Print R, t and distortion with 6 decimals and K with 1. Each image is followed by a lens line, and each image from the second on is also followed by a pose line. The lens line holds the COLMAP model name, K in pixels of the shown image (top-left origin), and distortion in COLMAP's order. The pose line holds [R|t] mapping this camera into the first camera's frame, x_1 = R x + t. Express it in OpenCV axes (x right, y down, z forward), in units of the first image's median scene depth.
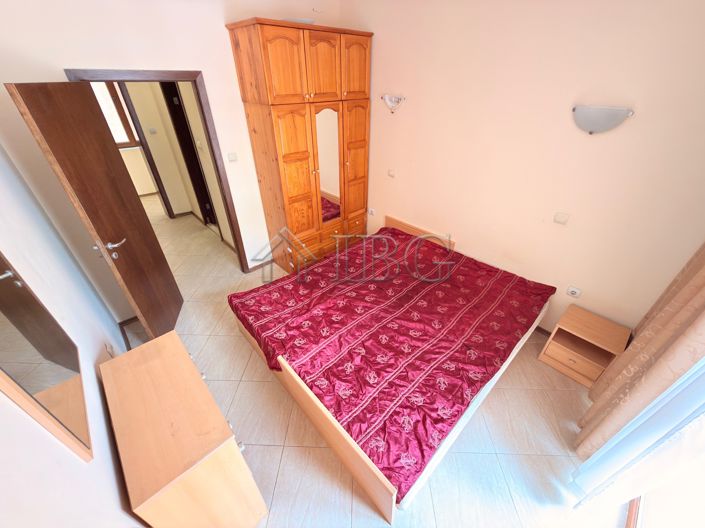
lens RADIAL K [[283.2, 0, 351.4], [0, 283.2, 265.1], [0, 0, 1]] dist [-0.002558, -0.000270]
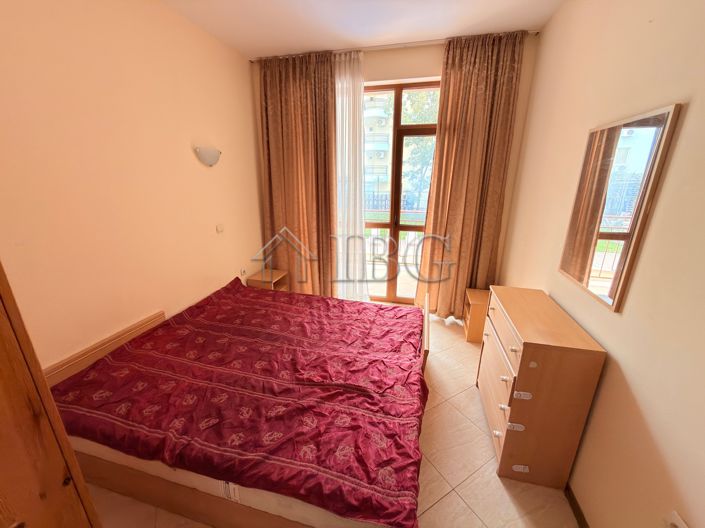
lens RADIAL K [[283.2, 0, 350.1], [0, 283.2, 262.4], [0, 0, 1]] dist [-0.002558, -0.000270]
pose [[-0.530190, -0.251575, 0.809697, -0.589748], [0.469668, 0.707928, 0.527494, -0.396622], [-0.705911, 0.659960, -0.257180, 0.867350]]
